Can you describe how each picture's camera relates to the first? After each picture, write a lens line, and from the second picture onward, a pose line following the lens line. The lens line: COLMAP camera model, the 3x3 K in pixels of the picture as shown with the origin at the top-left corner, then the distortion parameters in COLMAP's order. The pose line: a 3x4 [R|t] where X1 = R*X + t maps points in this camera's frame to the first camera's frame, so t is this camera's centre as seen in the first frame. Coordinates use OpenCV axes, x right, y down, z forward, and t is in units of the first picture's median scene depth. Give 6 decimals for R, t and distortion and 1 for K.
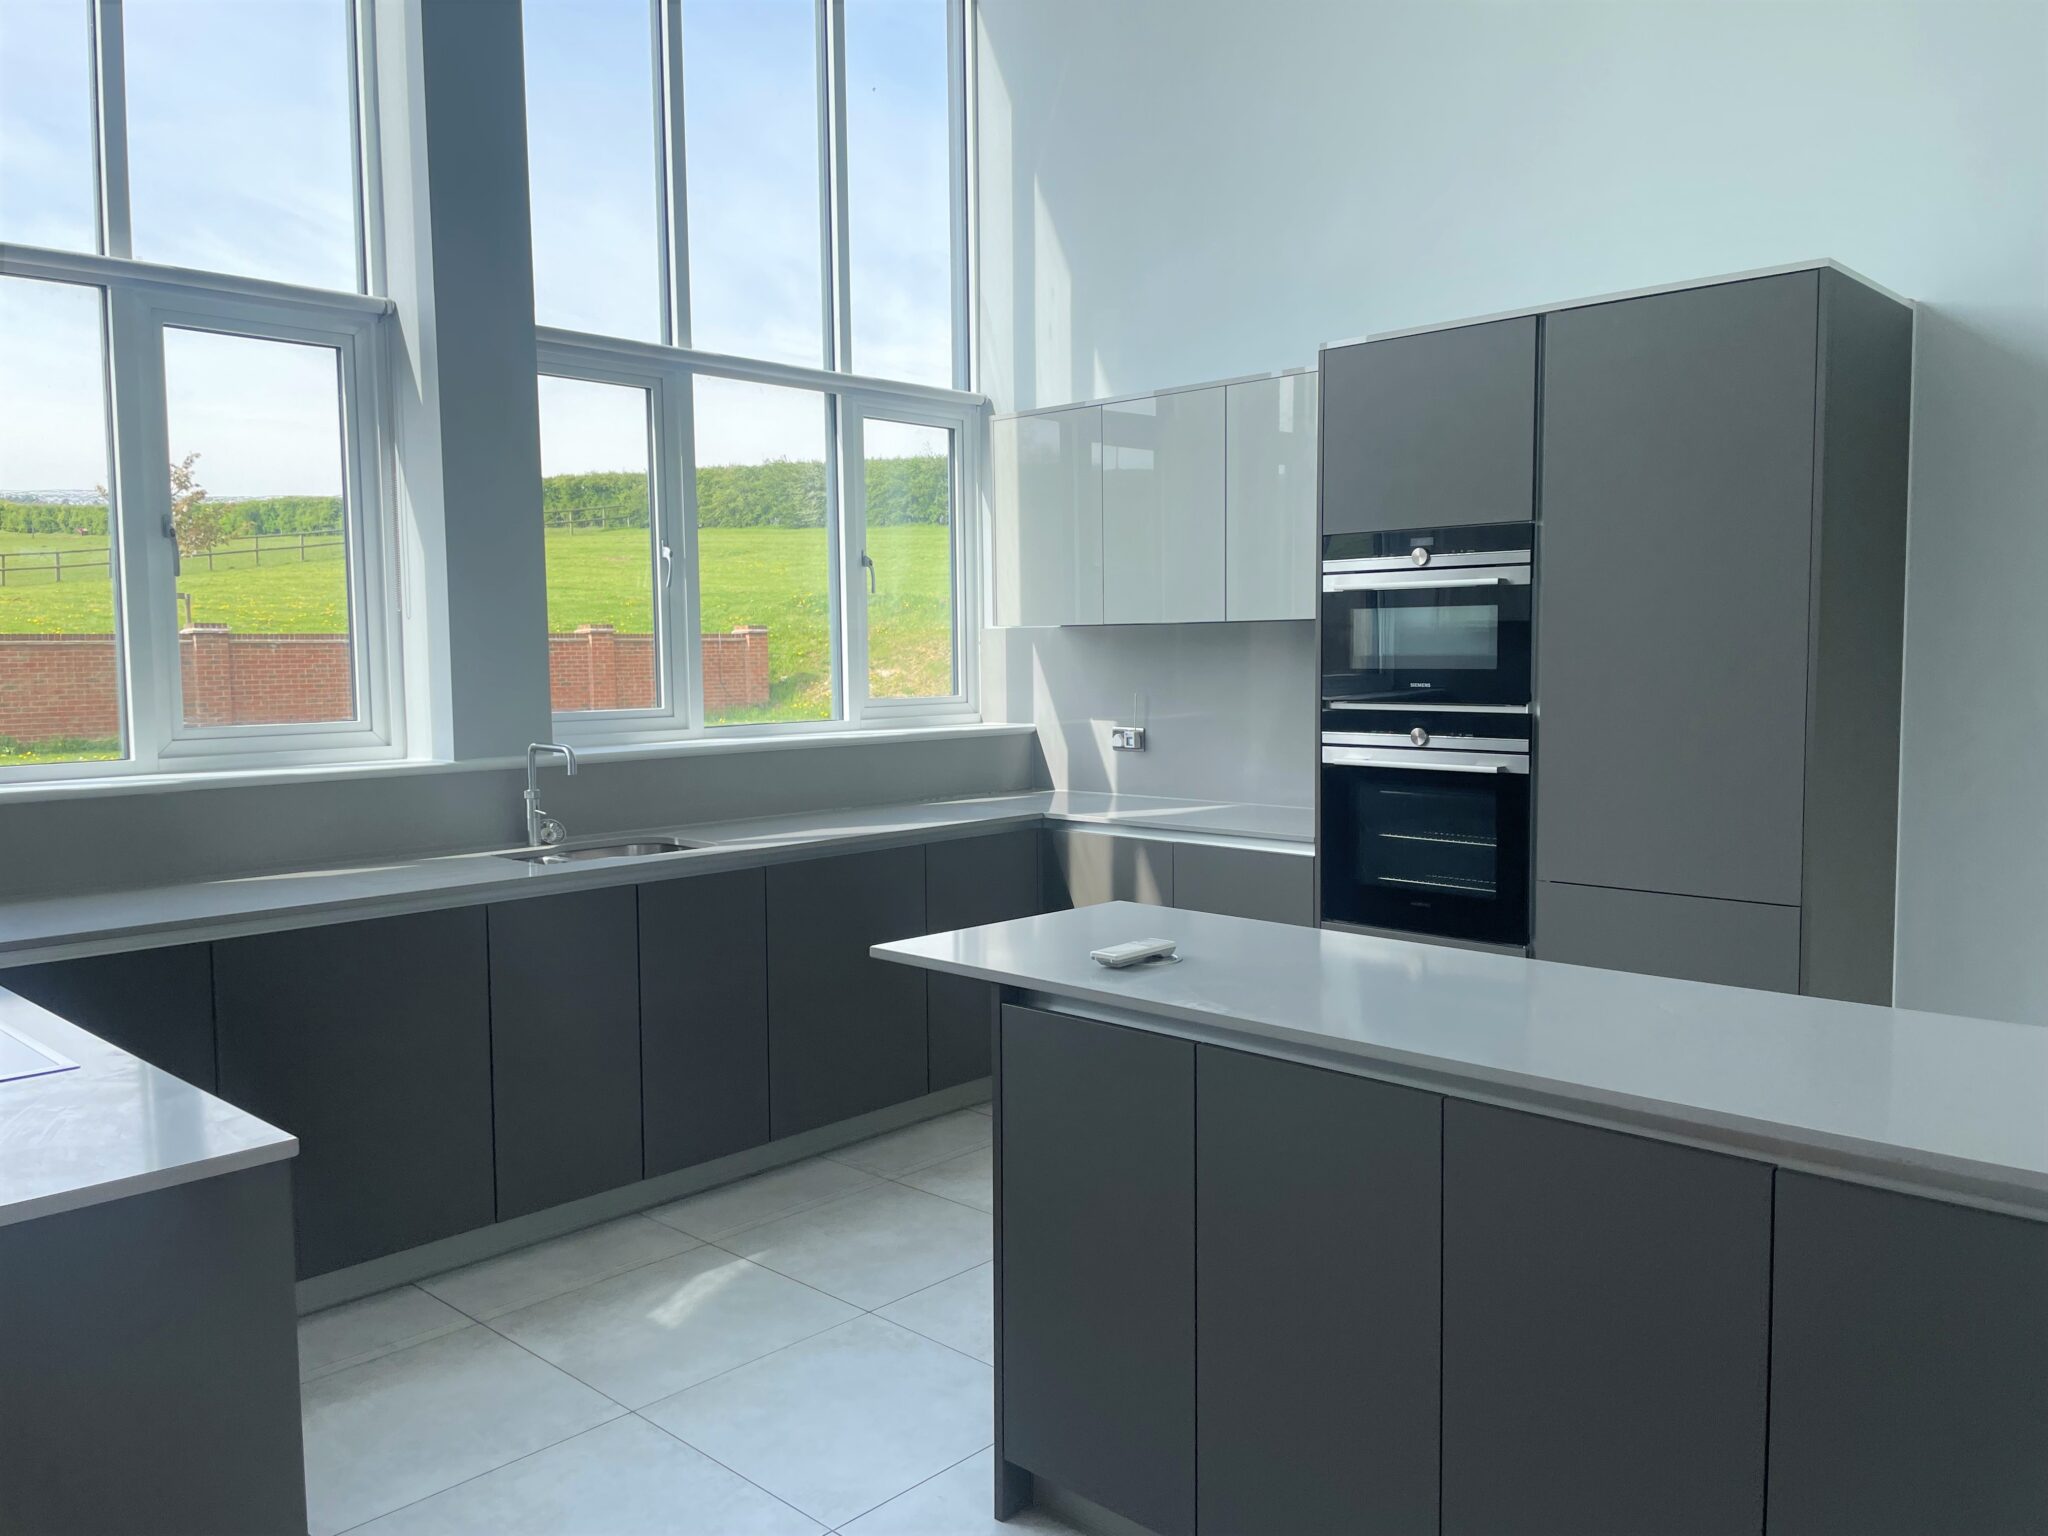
lens RADIAL K [[1546.5, 0, 1024.0], [0, 1546.5, 768.0], [0, 0, 1]] dist [0.062127, -0.003678]
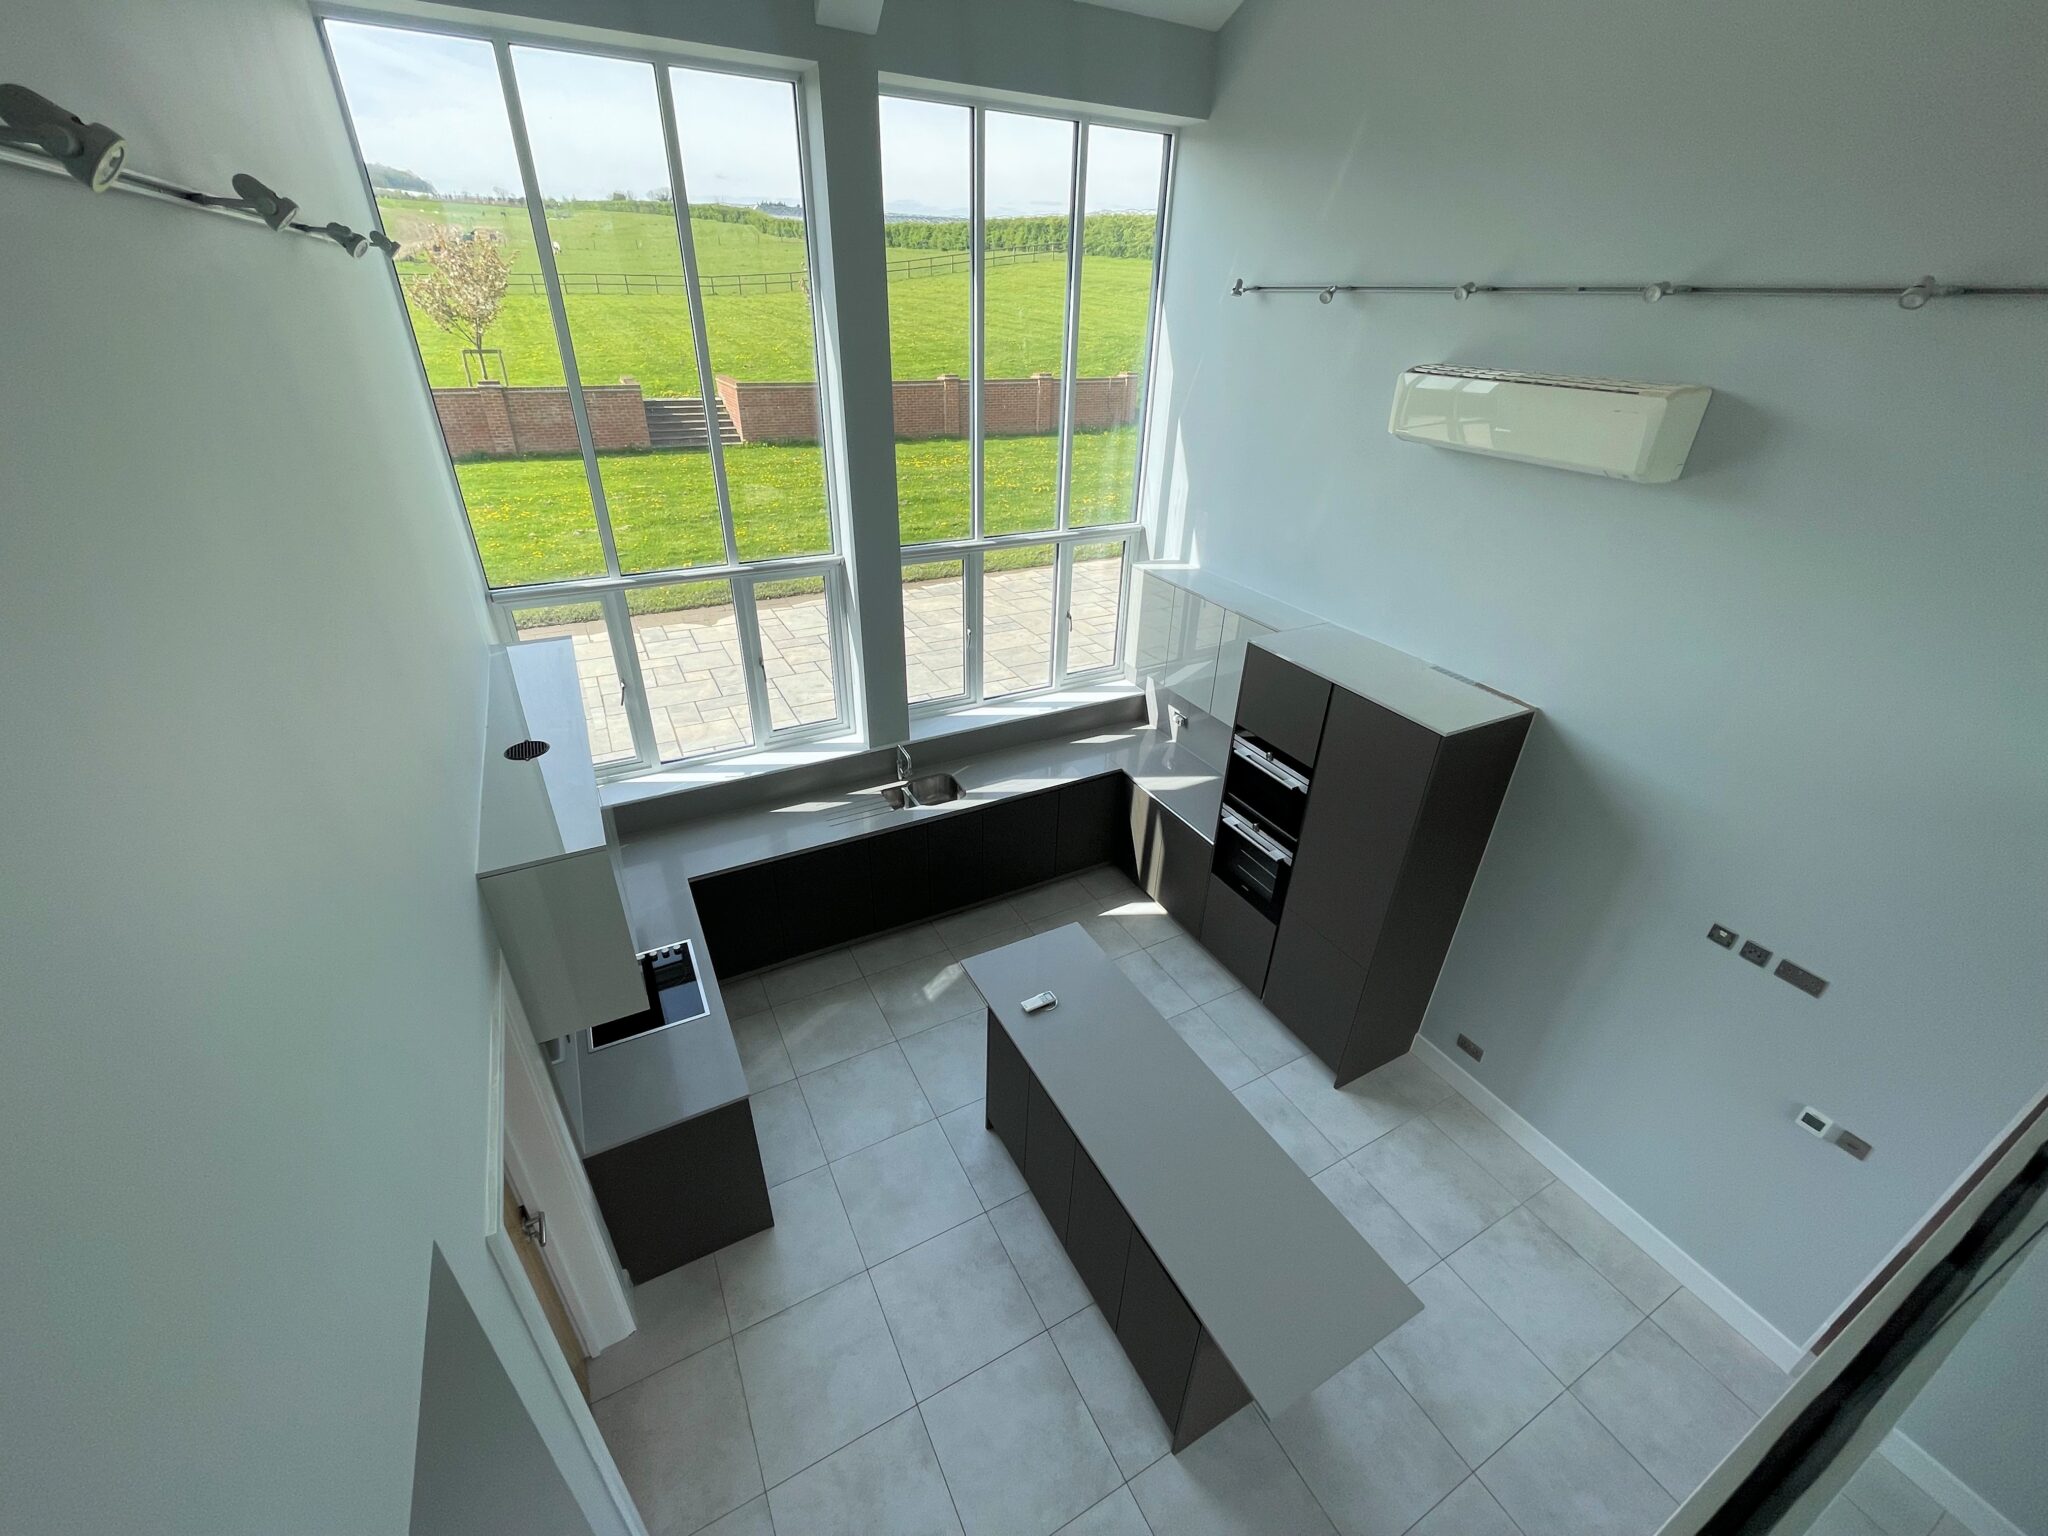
lens RADIAL K [[825.2, 0, 1024.0], [0, 825.2, 768.0], [0, 0, 1]] dist [0.000208, 0.000066]
pose [[0.949279, 0.184262, -0.254787, 0.179750], [-0.062188, 0.904319, 0.422304, -0.460926], [0.308223, -0.385039, 0.869910, -0.075342]]
